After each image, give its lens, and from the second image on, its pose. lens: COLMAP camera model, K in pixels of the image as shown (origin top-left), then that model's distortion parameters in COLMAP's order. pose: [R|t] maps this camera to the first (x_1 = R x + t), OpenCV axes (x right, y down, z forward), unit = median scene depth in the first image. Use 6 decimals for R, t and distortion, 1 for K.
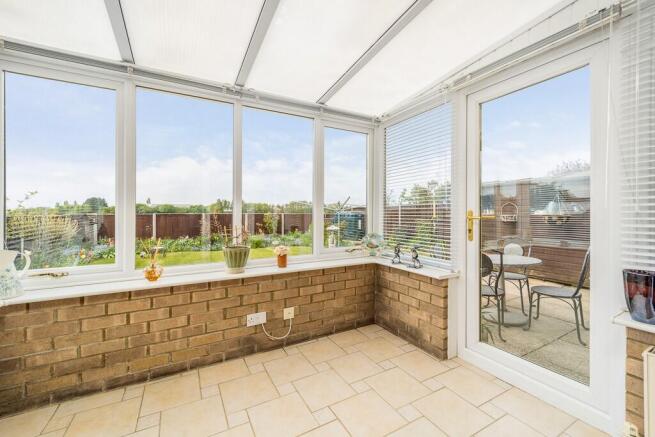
lens RADIAL K [[272.5, 0, 328.7], [0, 272.5, 213.7], [0, 0, 1]] dist [-0.003738, -0.000587]
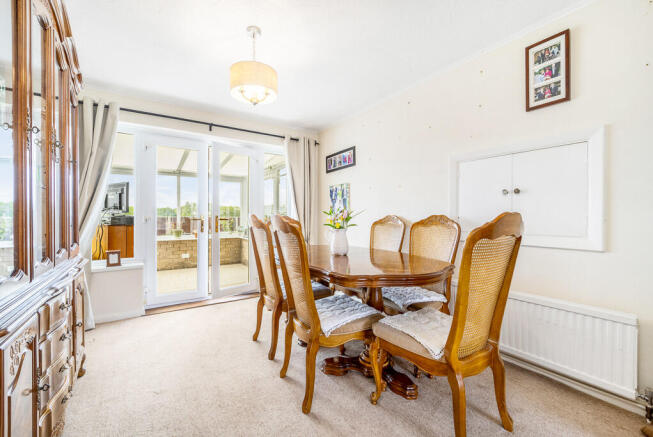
lens RADIAL K [[271.7, 0, 326.2], [0, 271.7, 217.4], [0, 0, 1]] dist [-0.003738, -0.000587]
pose [[0.995826, -0.001395, 0.091261, 0.899055], [0.001107, 0.999994, 0.003214, -0.008240], [-0.091265, -0.003099, 0.995822, -1.856346]]
